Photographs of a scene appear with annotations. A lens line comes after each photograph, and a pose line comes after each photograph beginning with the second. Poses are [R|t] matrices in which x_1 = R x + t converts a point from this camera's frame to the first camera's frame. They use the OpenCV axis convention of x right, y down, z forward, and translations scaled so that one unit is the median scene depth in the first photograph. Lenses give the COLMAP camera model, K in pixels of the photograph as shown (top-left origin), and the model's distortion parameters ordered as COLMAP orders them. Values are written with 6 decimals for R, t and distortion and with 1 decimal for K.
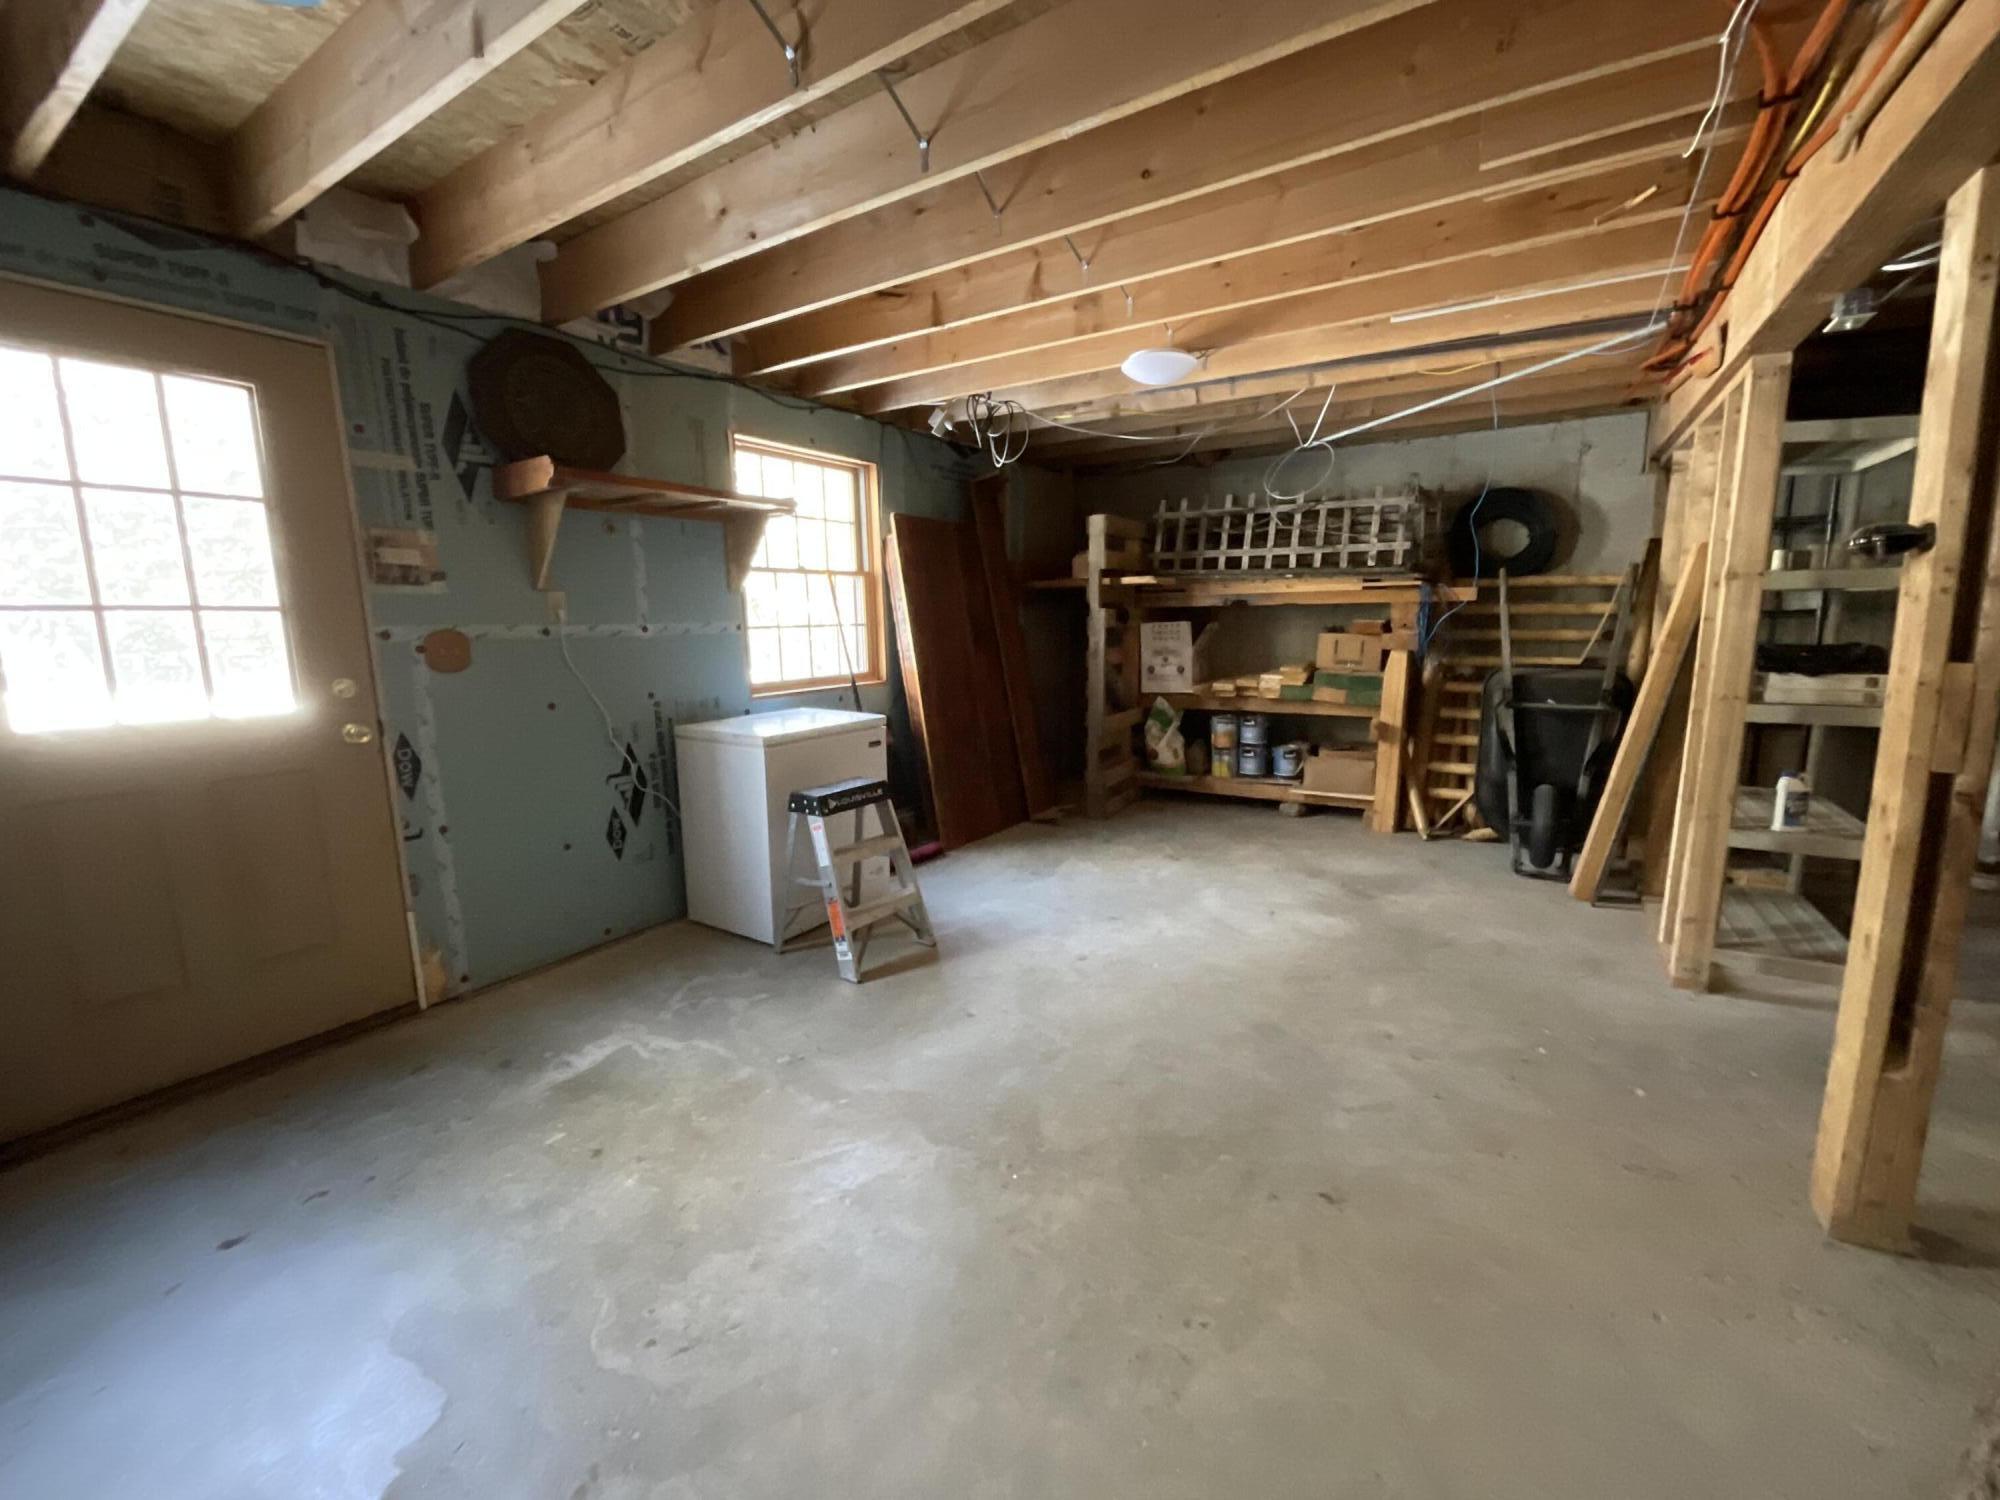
lens RADIAL K [[813.6, 0, 1001.3], [0, 813.6, 745.3], [0, 0, 1]] dist [-0.004543, 0.001787]
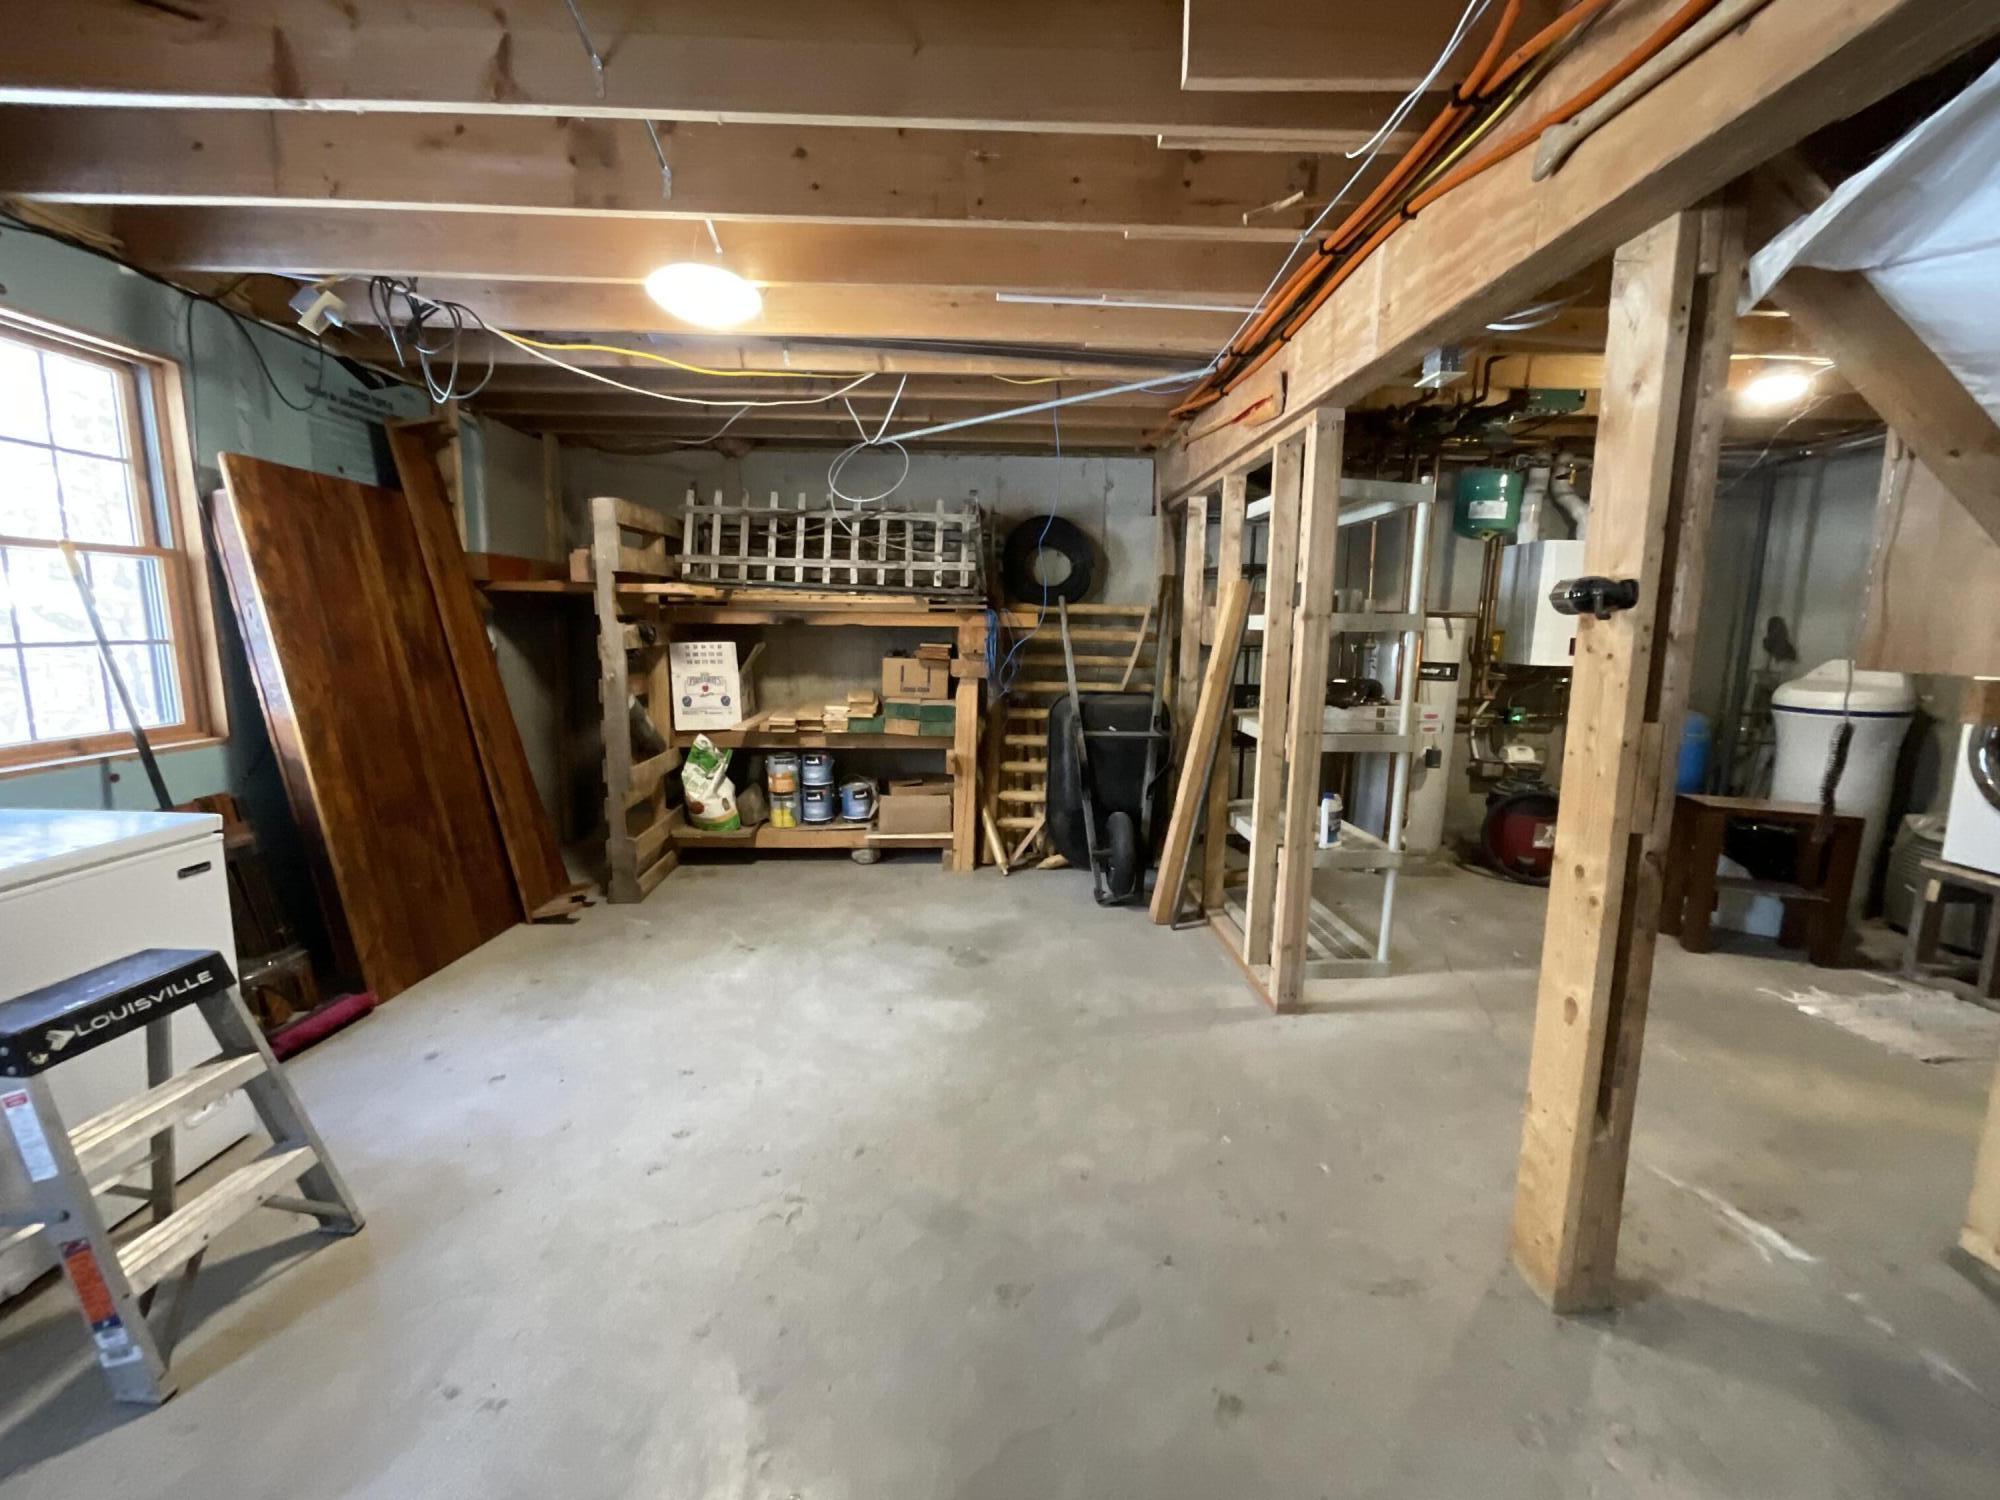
lens RADIAL K [[813.6, 0, 1005.0], [0, 813.6, 748.1], [0, 0, 1]] dist [-0.004543, 0.001787]
pose [[0.827017, -0.057714, 0.559207, -0.007832], [0.063375, 0.997947, 0.009269, -0.044822], [-0.558594, 0.027775, 0.828976, 0.214143]]
